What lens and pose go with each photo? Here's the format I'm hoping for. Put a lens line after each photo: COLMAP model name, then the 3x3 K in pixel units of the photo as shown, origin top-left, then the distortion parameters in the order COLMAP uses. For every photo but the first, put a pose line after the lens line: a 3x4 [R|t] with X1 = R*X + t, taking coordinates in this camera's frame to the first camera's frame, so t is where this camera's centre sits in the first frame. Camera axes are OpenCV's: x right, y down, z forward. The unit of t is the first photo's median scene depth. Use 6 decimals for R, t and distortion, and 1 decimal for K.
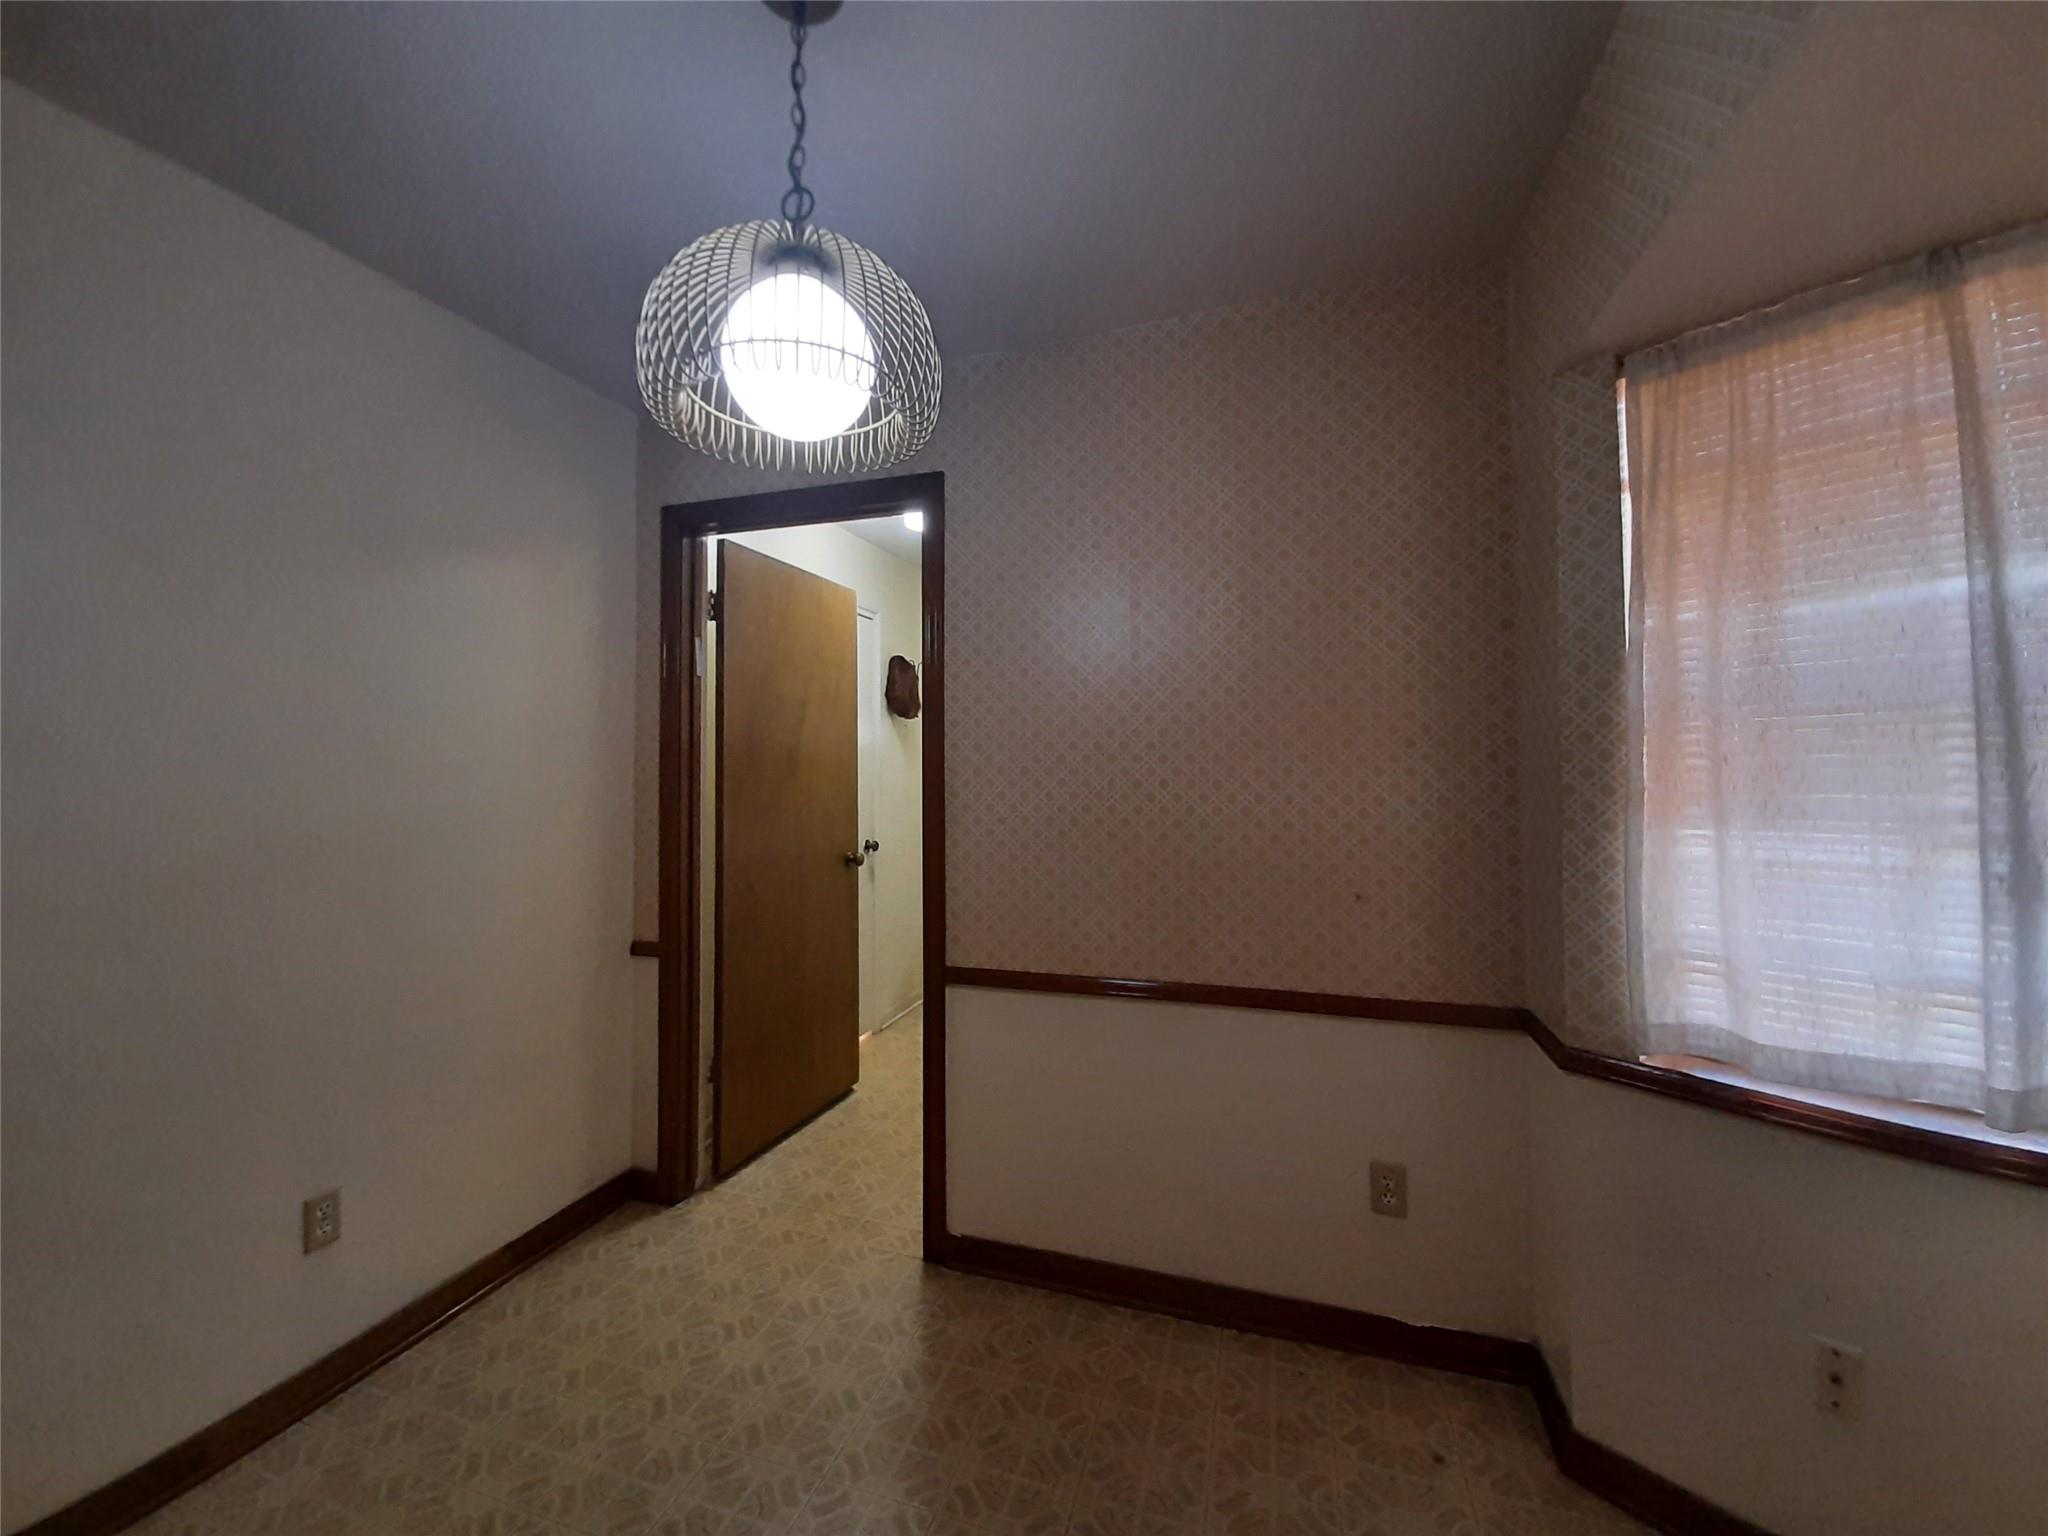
lens RADIAL K [[811.3, 0, 1018.6], [0, 811.3, 744.7], [0, 0, 1]] dist [0.007604, -0.002879]
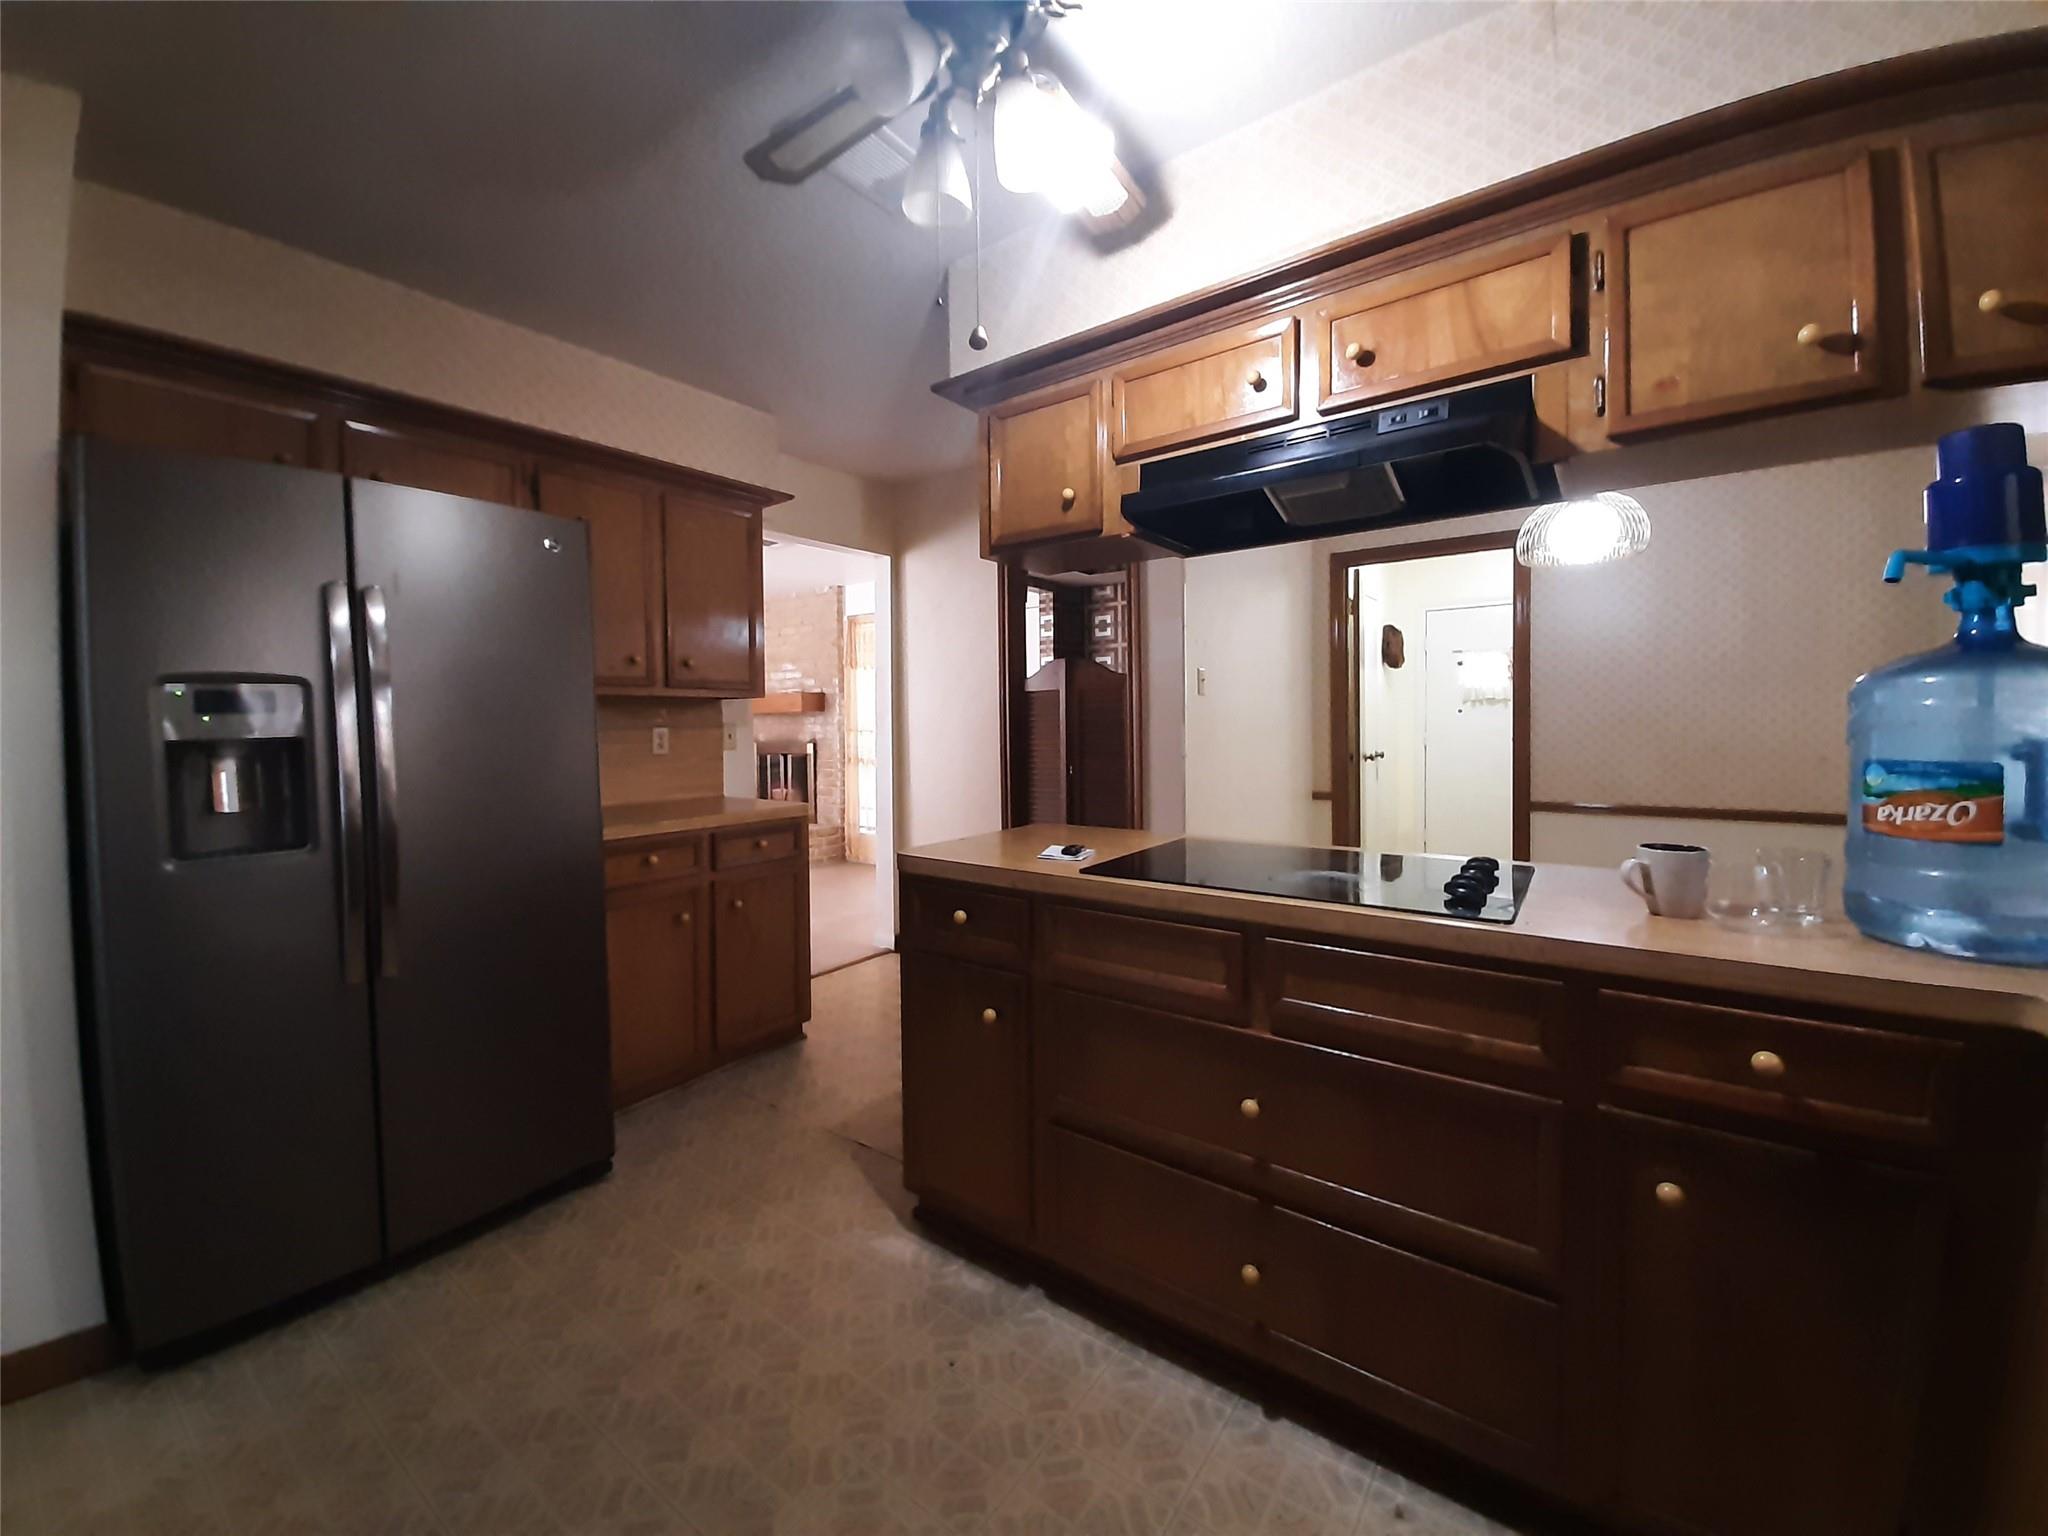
lens RADIAL K [[811.3, 0, 1003.5], [0, 811.3, 735.7], [0, 0, 1]] dist [0.007604, -0.002879]
pose [[0.933618, -0.003586, -0.358252, -0.771592], [0.019630, 0.998960, 0.041158, 0.036550], [0.357731, -0.045459, 0.932717, -1.620416]]
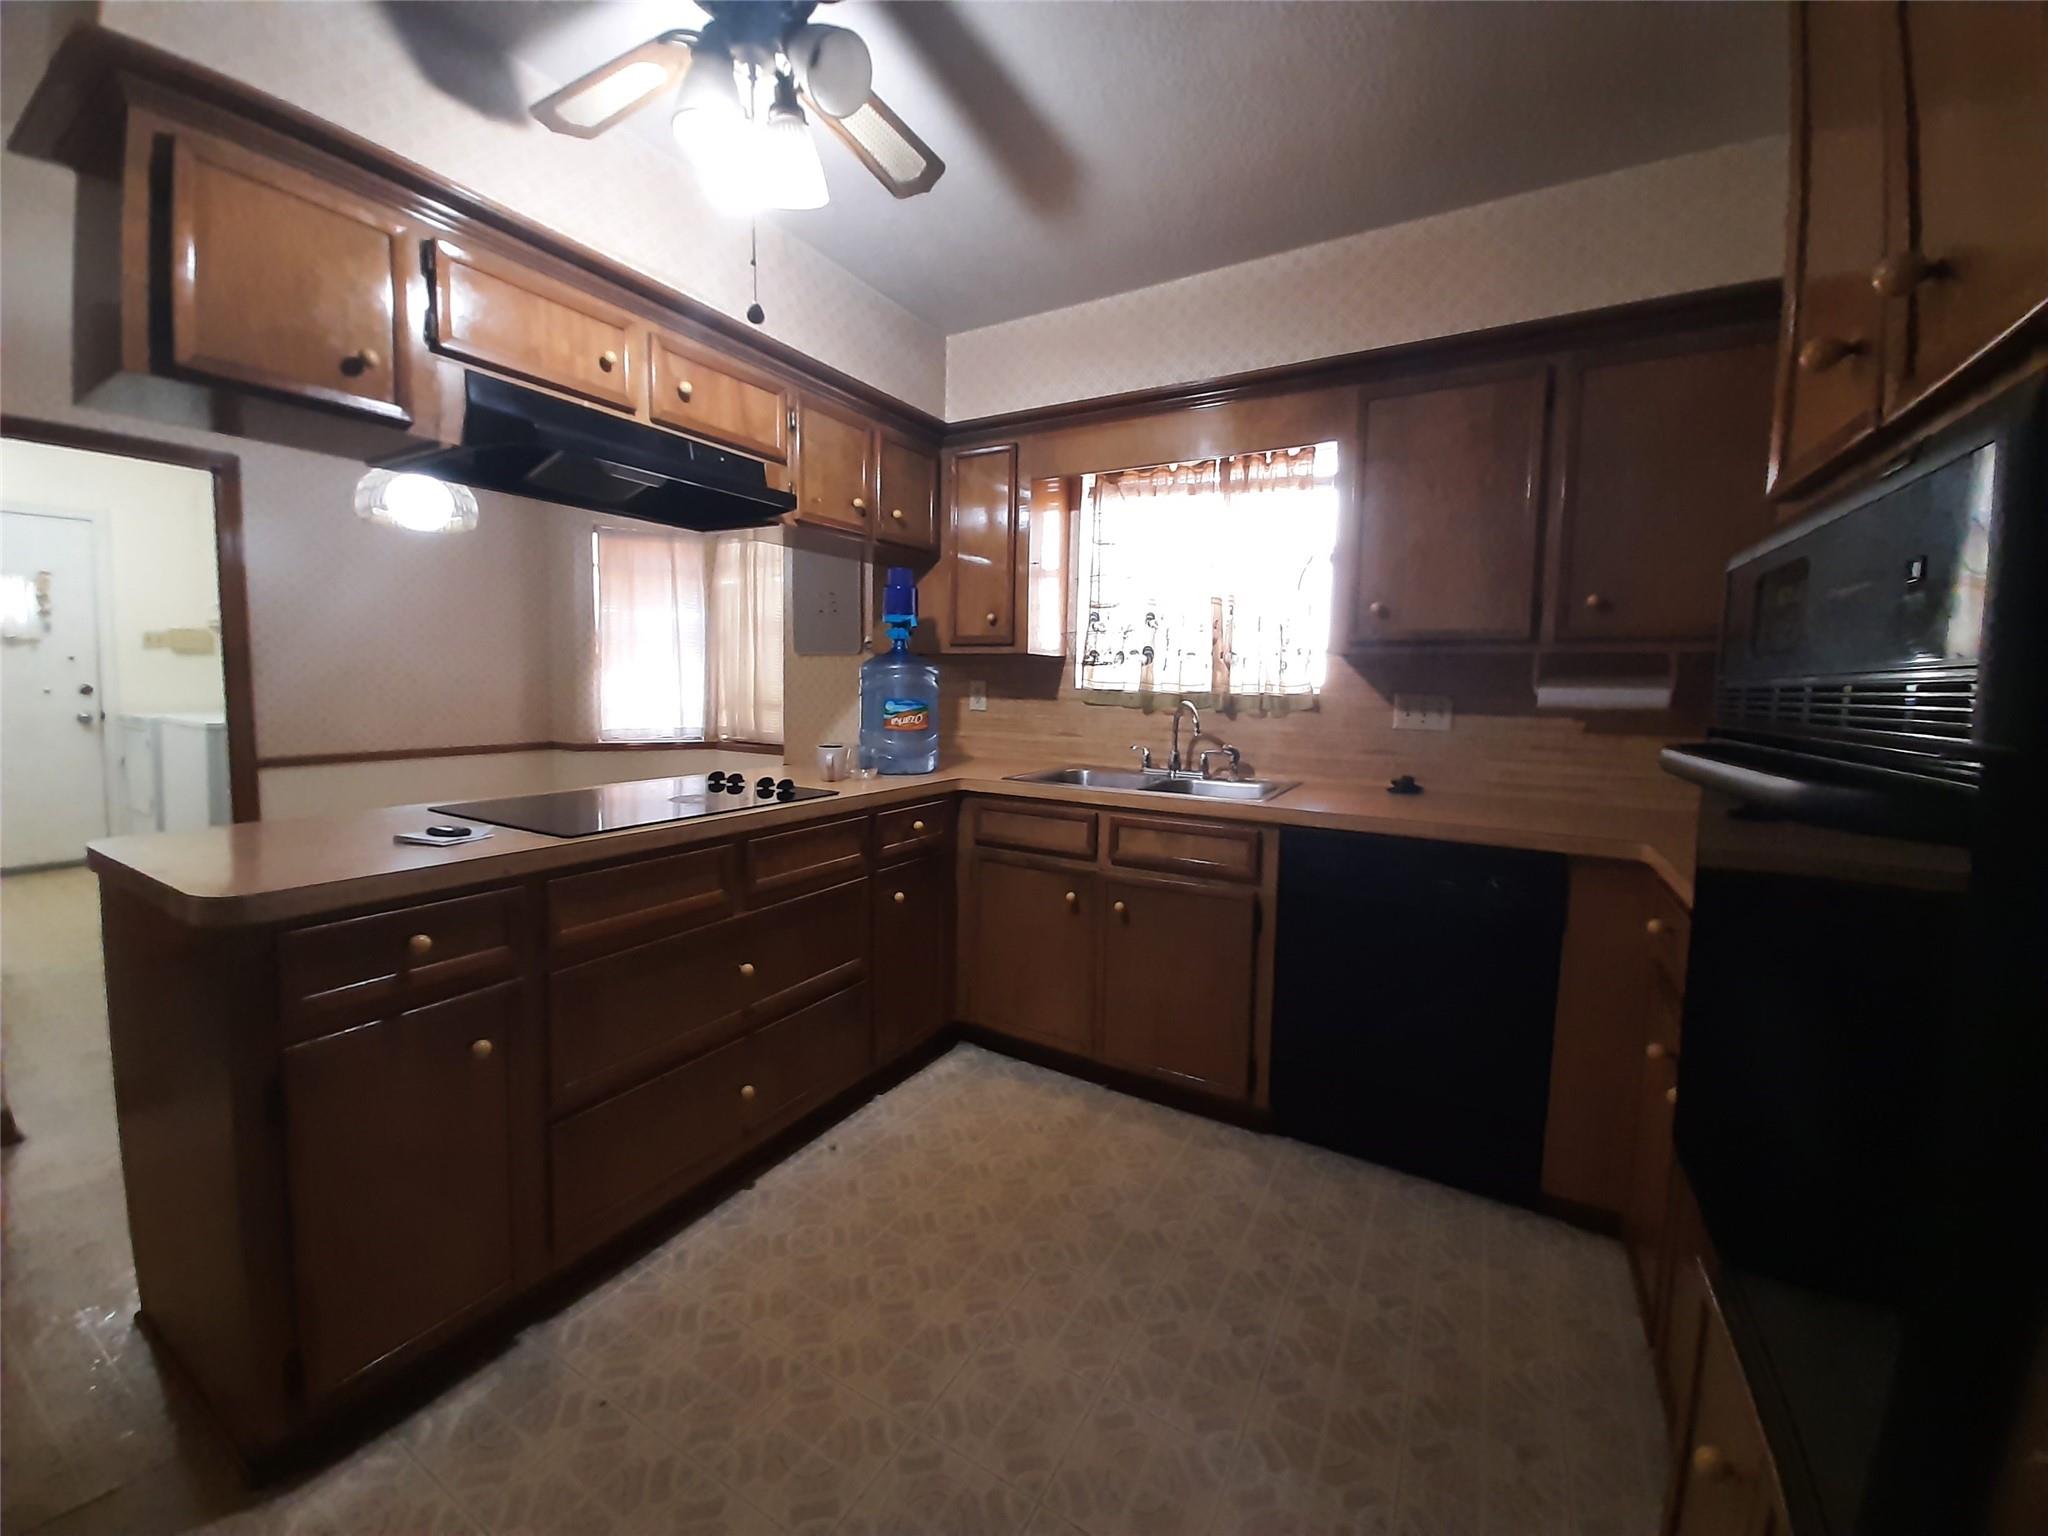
lens RADIAL K [[811.3, 0, 1013.0], [0, 811.3, 742.1], [0, 0, 1]] dist [0.007604, -0.002879]
pose [[0.235311, -0.063004, 0.969876, -1.930083], [-0.046824, 0.996003, 0.076062, 0.050084], [-0.970791, -0.063311, 0.231421, -1.322285]]
